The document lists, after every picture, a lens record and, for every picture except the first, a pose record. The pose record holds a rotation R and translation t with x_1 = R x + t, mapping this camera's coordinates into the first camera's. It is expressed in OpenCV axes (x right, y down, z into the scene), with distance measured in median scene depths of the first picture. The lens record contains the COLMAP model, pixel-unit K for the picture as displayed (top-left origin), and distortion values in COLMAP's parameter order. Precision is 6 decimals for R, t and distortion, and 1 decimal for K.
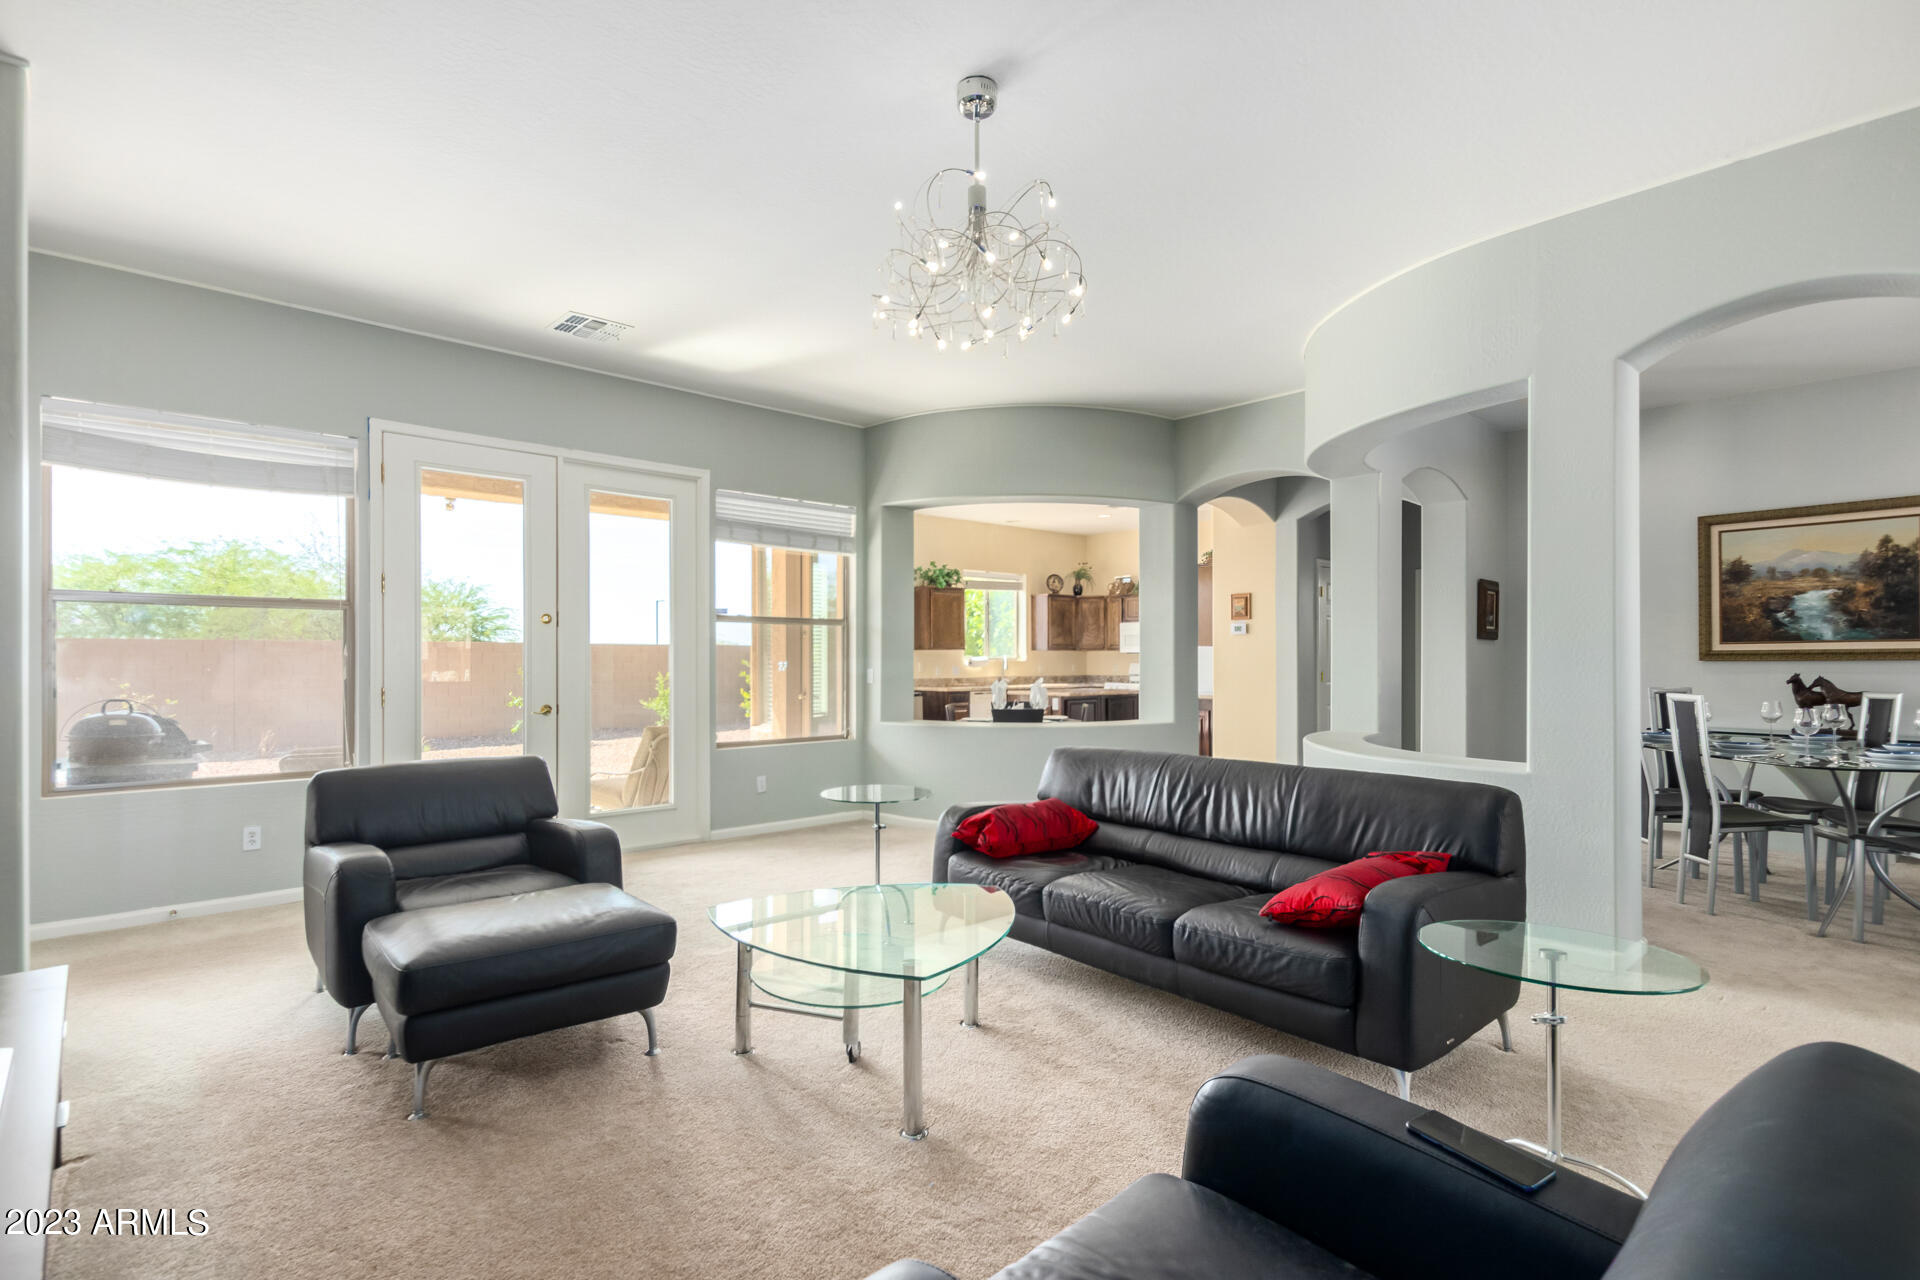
lens RADIAL K [[927.2, 0, 976.0], [0, 927.2, 657.7], [0, 0, 1]] dist [0.010608, -0.001255]
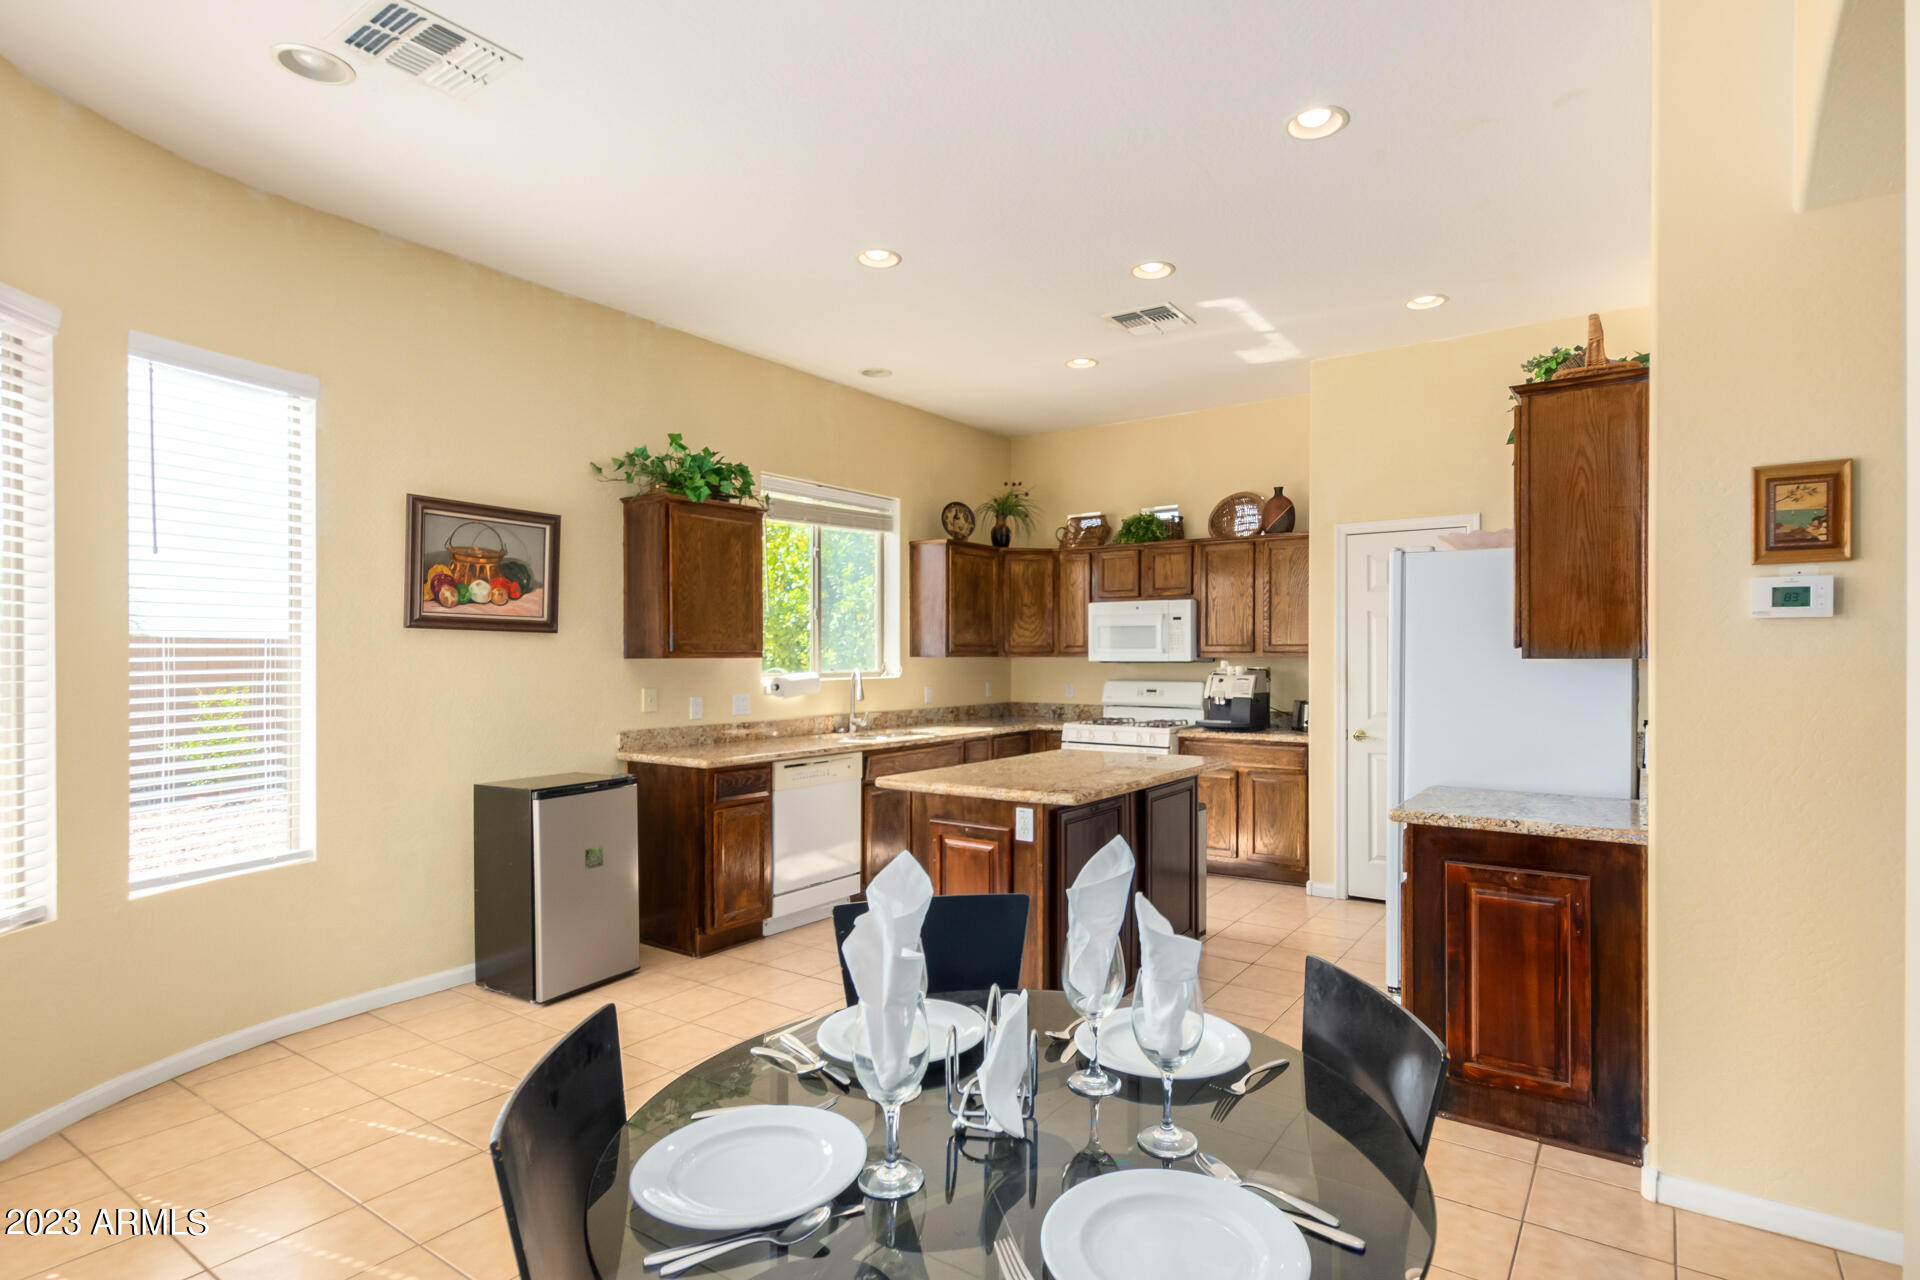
lens RADIAL K [[927.2, 0, 1011.2], [0, 927.2, 661.6], [0, 0, 1]] dist [0.010608, -0.001255]
pose [[0.976496, 0.000273, 0.215533, 0.006826], [-0.002123, 0.999963, 0.008353, -0.009521], [-0.215523, -0.008614, 0.976461, 0.518656]]
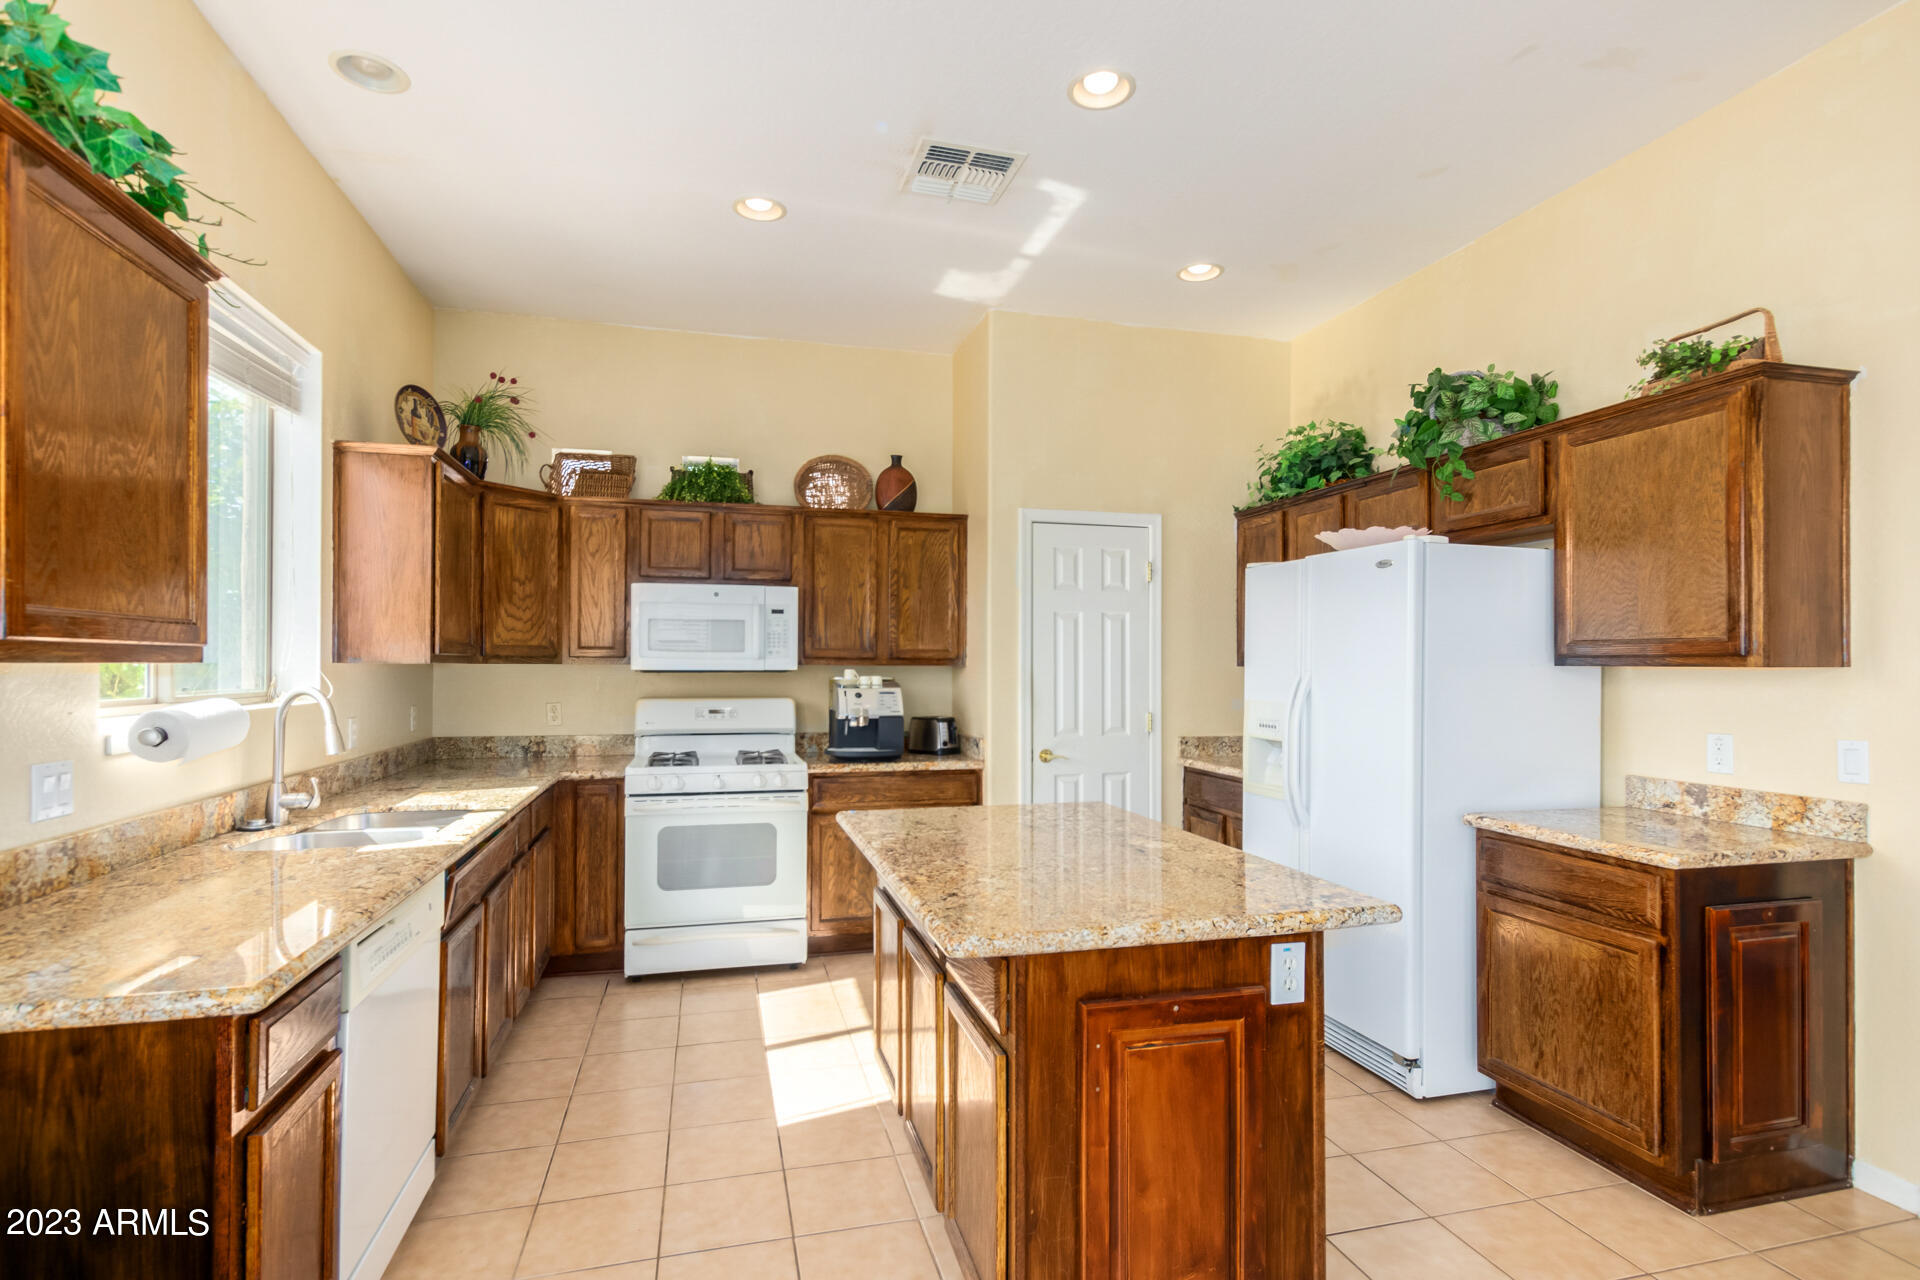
lens RADIAL K [[927.2, 0, 970.4], [0, 927.2, 657.6], [0, 0, 1]] dist [0.010608, -0.001255]
pose [[0.496230, 0.011187, 0.868119, -0.073042], [-0.006617, 0.999937, -0.009103, -0.007932], [-0.868166, -0.001227, 0.496272, 0.726406]]
